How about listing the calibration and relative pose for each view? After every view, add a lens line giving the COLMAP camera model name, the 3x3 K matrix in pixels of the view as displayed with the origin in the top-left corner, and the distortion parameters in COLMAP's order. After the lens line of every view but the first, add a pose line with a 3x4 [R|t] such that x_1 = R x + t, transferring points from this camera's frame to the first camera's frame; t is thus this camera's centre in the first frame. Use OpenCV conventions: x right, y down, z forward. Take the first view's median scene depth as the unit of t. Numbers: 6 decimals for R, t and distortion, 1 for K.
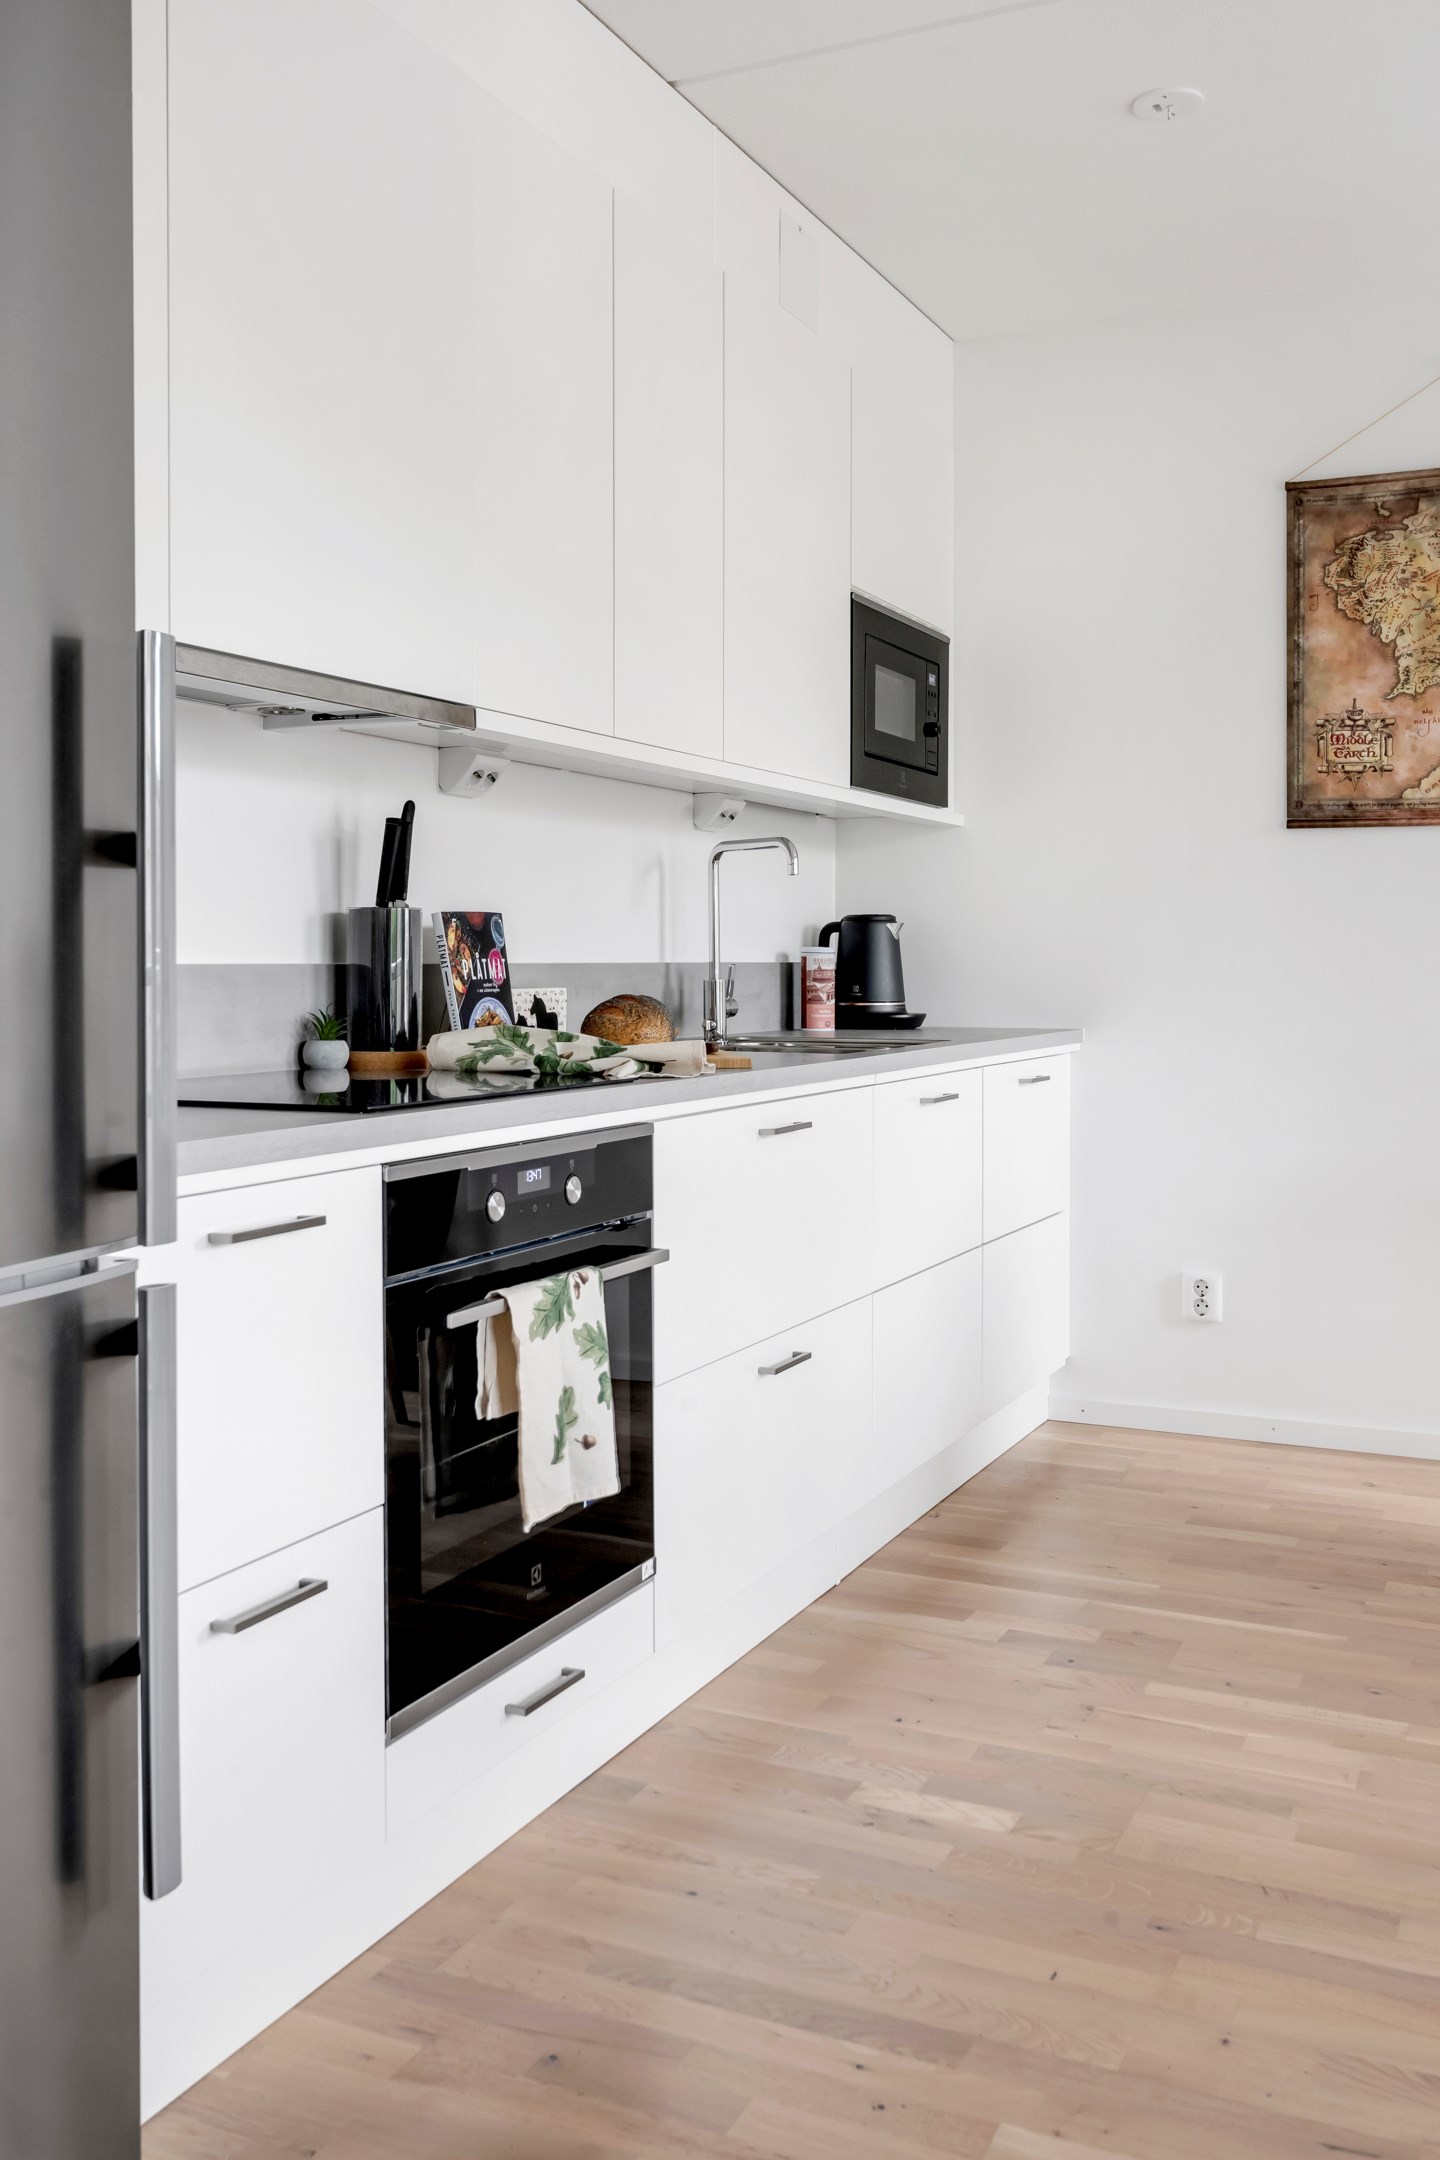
lens RADIAL K [[2090.8, 0, 582.9], [0, 2090.8, 982.6], [0, 0, 1]] dist [0.012681, 0.000000]
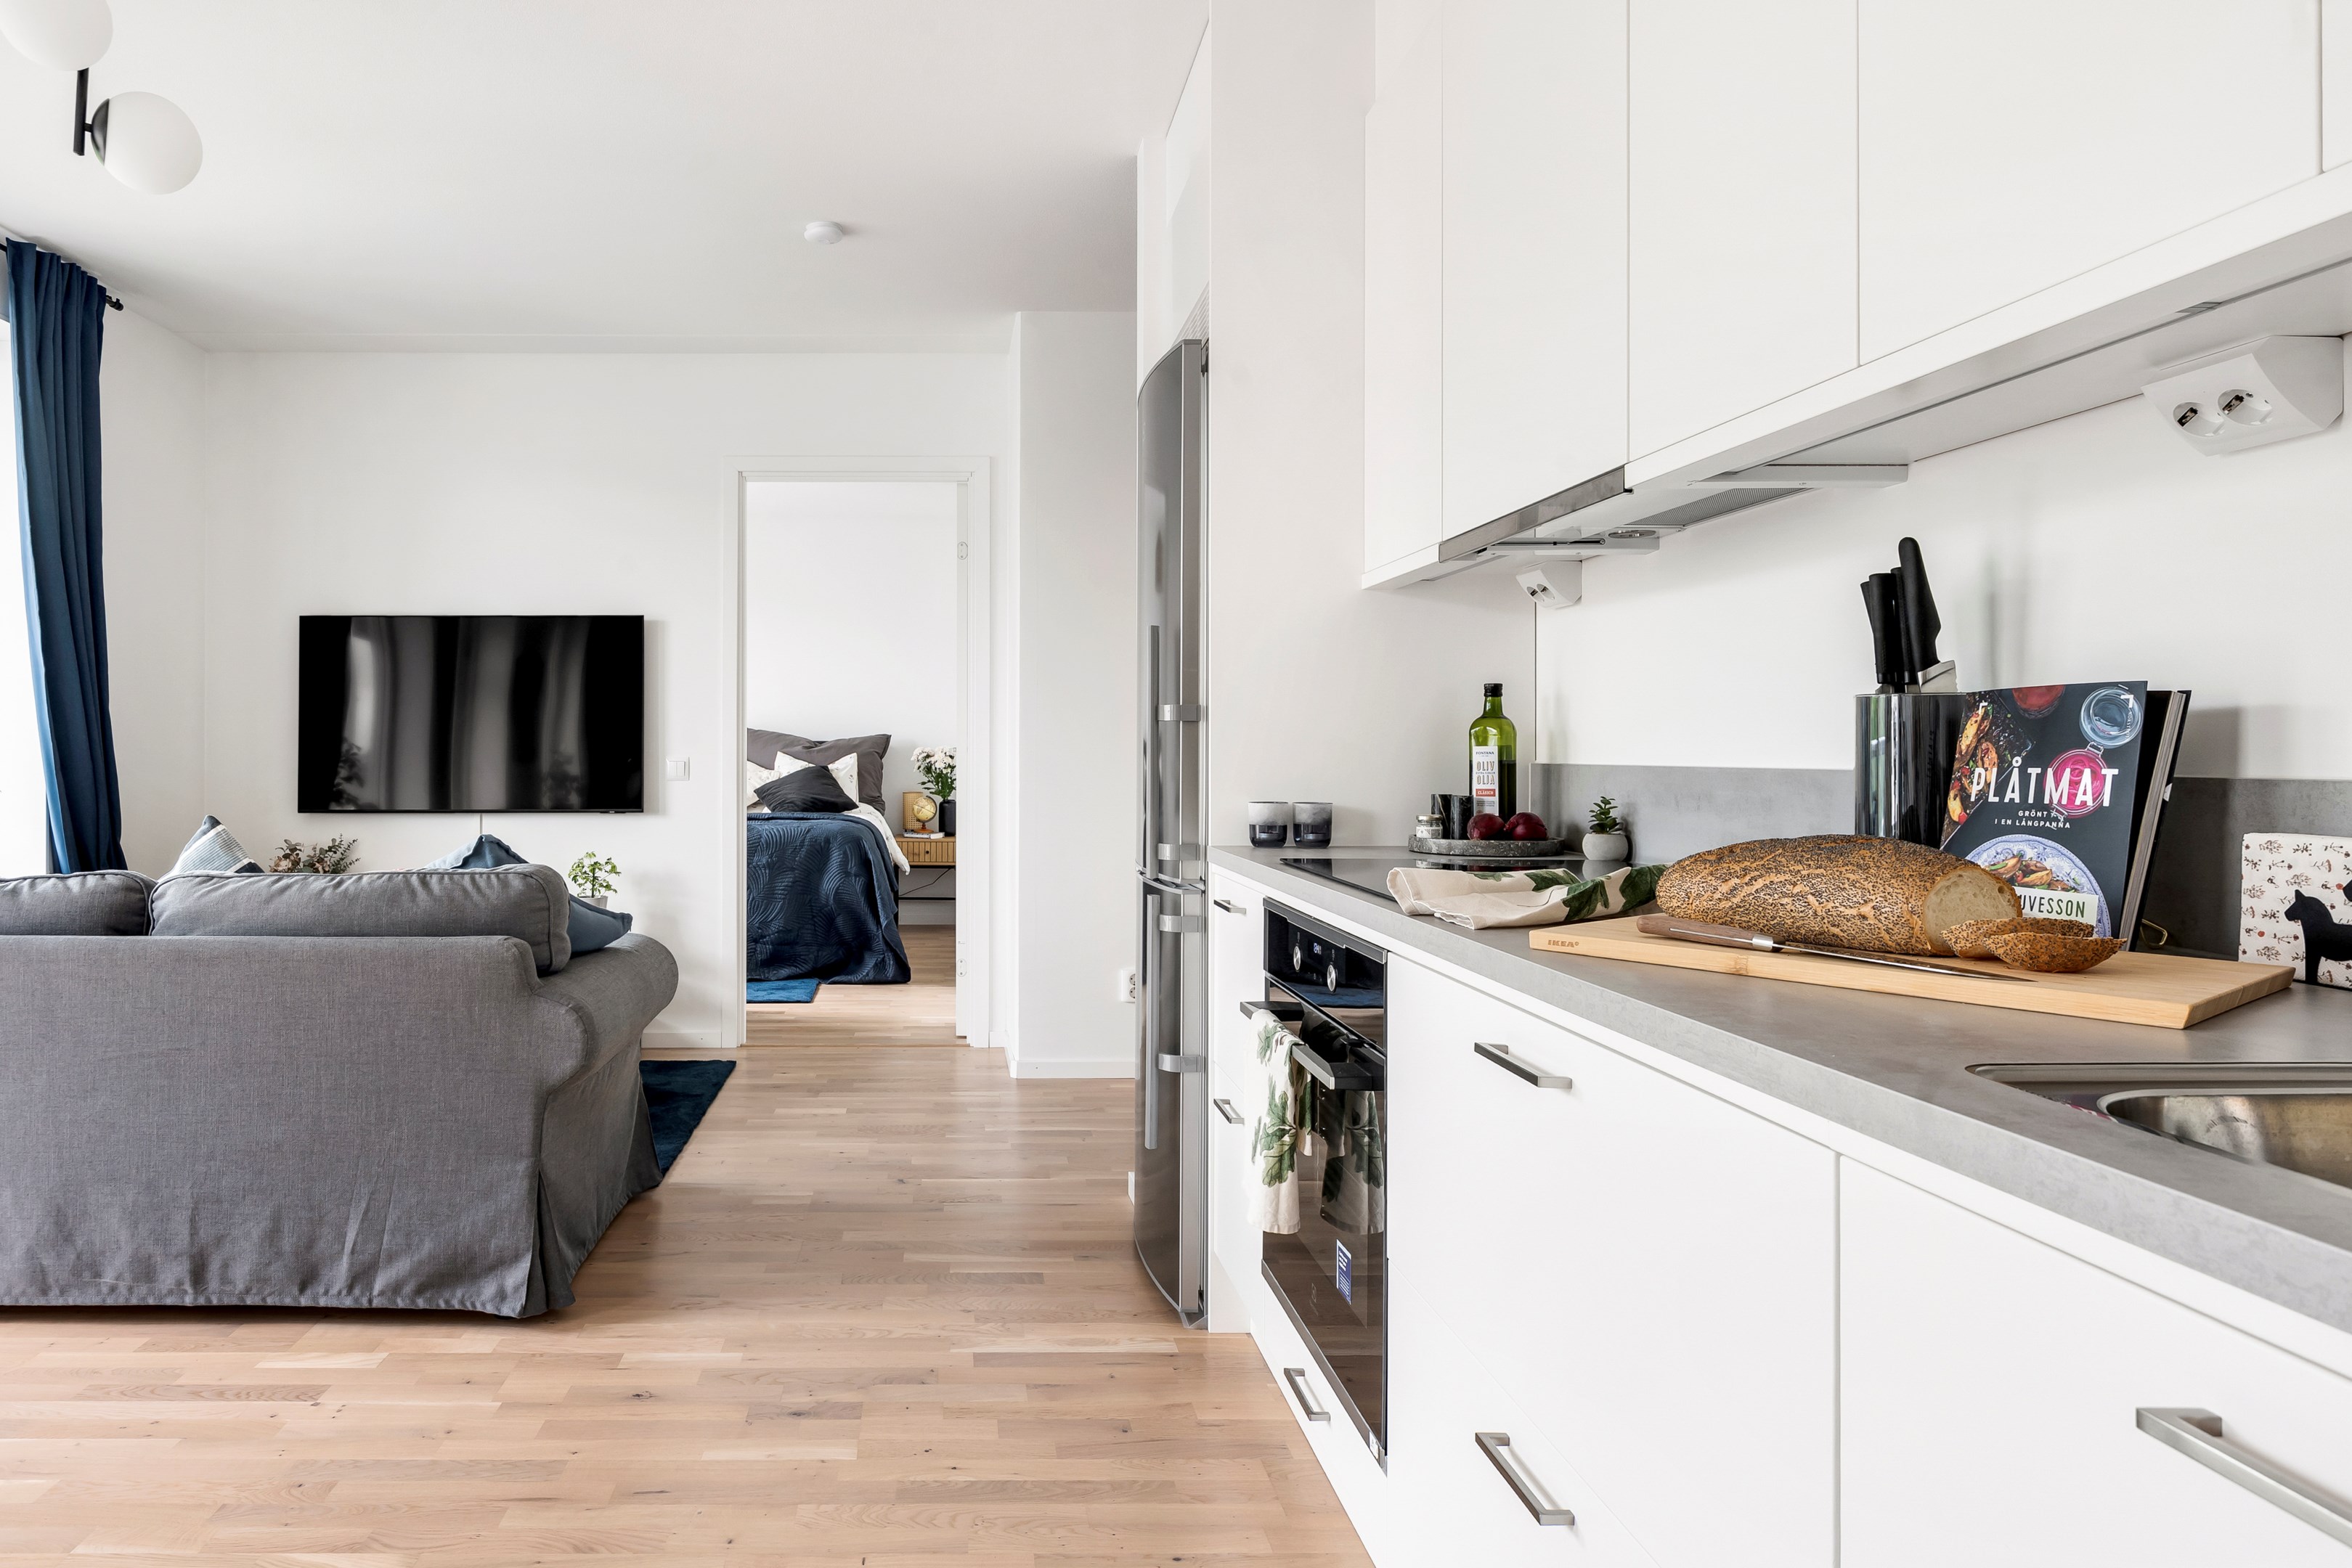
lens RADIAL K [[2023.2, 0, 1175.7], [0, 2023.2, 772.5], [0, 0, 1]] dist [-0.009120, 0.001525]
pose [[-0.854014, 0.005697, -0.520218, 0.416694], [-0.006214, 0.999757, 0.021149, -0.019176], [0.520212, 0.021294, -0.853772, 1.274718]]
